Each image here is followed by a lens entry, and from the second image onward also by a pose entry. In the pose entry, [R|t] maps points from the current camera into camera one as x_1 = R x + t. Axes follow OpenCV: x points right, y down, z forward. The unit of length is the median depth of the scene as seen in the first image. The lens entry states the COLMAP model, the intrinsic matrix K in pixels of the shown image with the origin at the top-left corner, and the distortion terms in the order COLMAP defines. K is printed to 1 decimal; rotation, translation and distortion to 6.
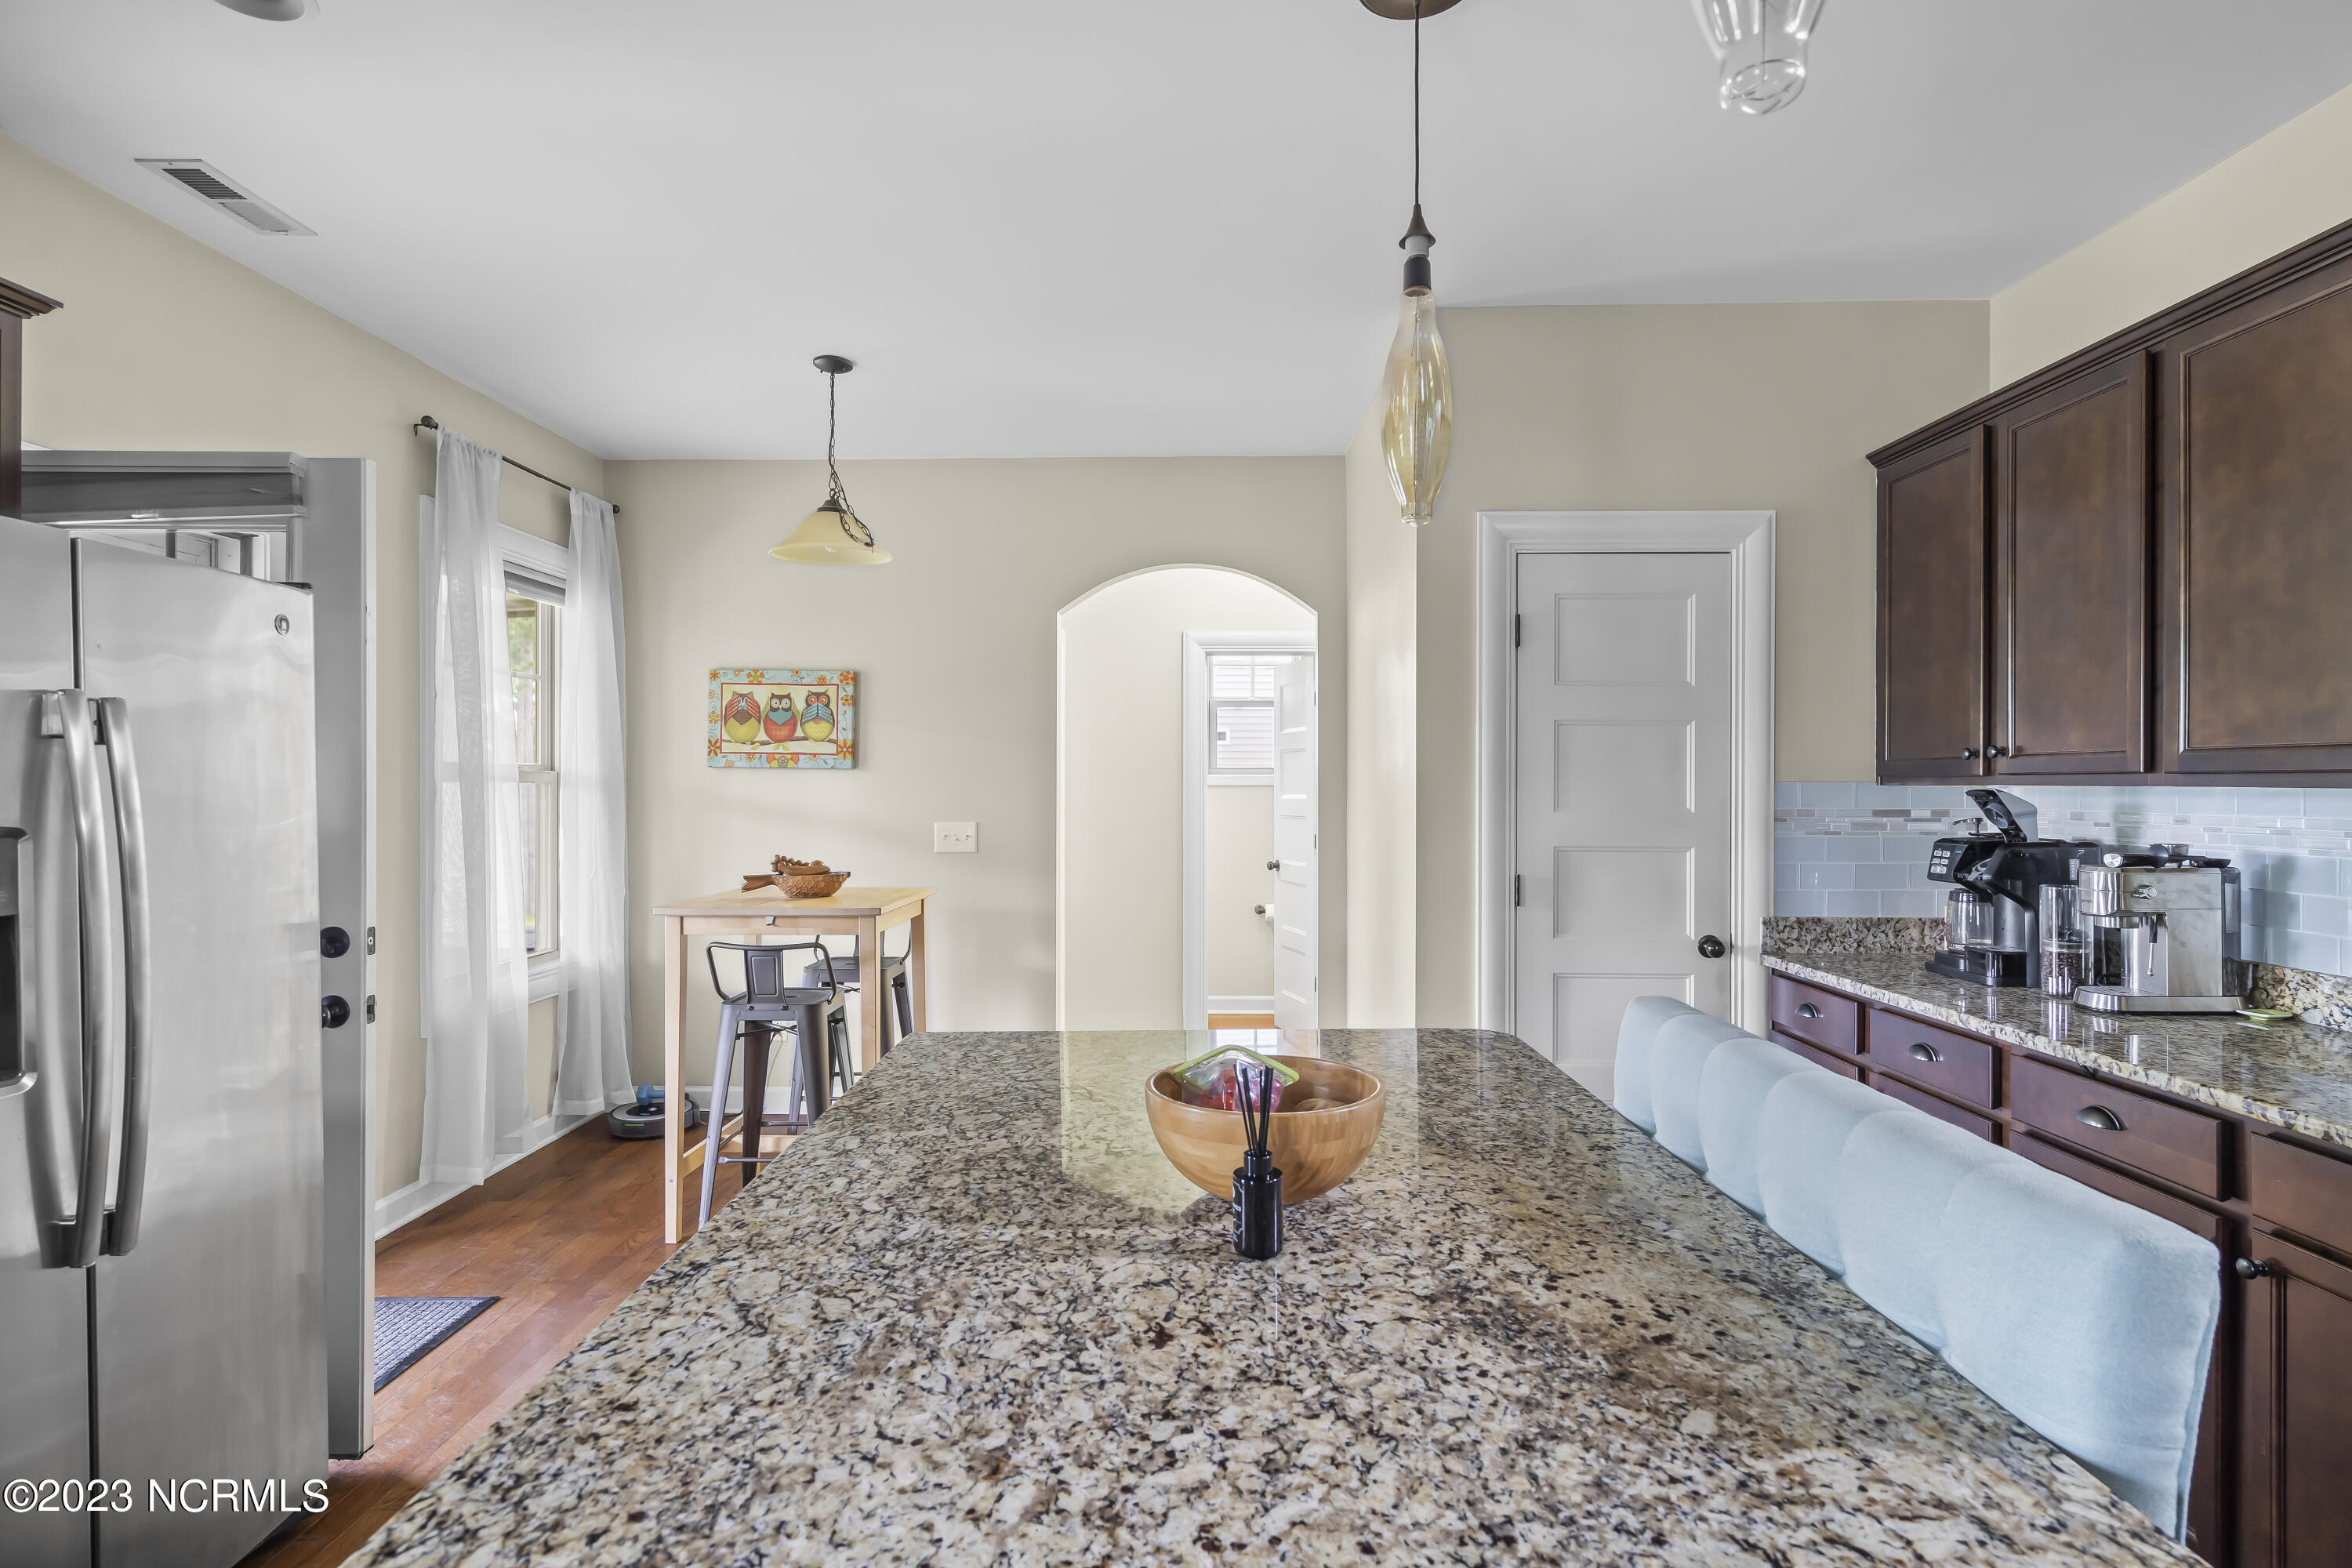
lens RADIAL K [[1202.3, 0, 1175.1], [0, 1202.3, 788.8], [0, 0, 1]] dist [0.001893, 0.001399]
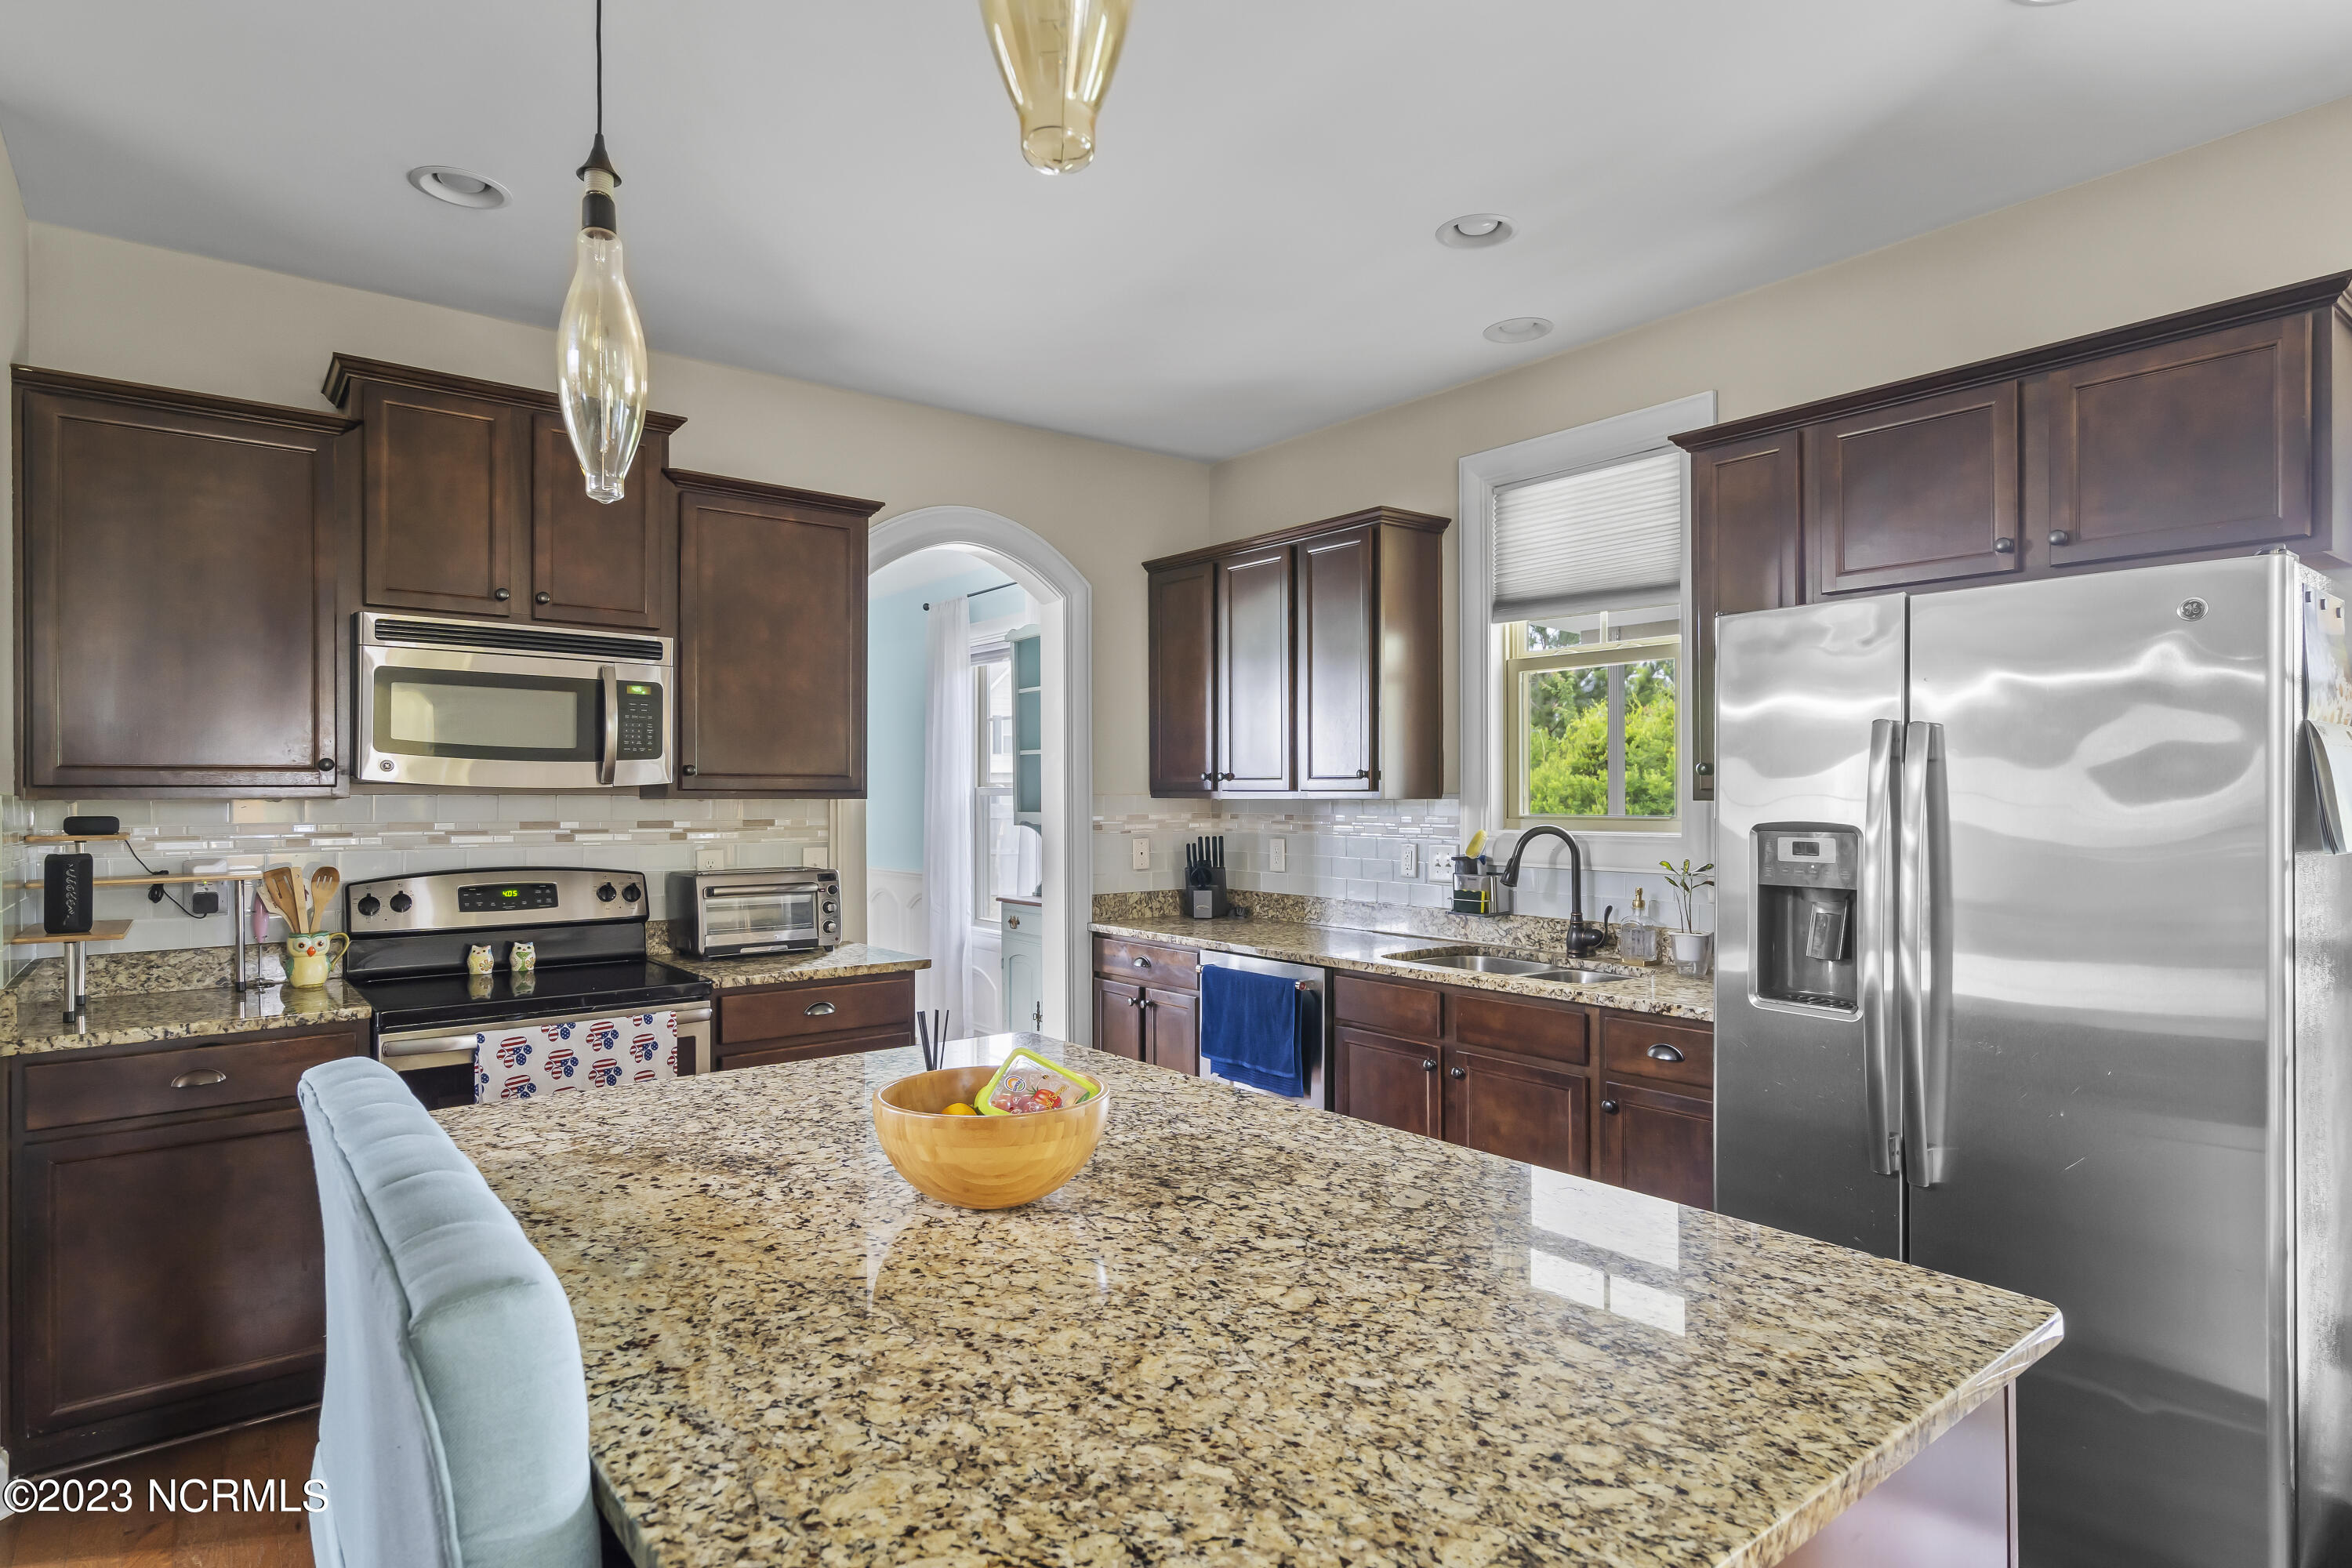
lens RADIAL K [[1259.5, 0, 1166.4], [0, 1259.5, 790.1], [0, 0, 1]] dist [0.002230, 0.001808]
pose [[-0.782598, 0.000763, -0.622527, 0.529639], [0.000756, 1.000000, 0.000276, -0.008856], [0.622527, -0.000254, -0.782598, 1.635450]]
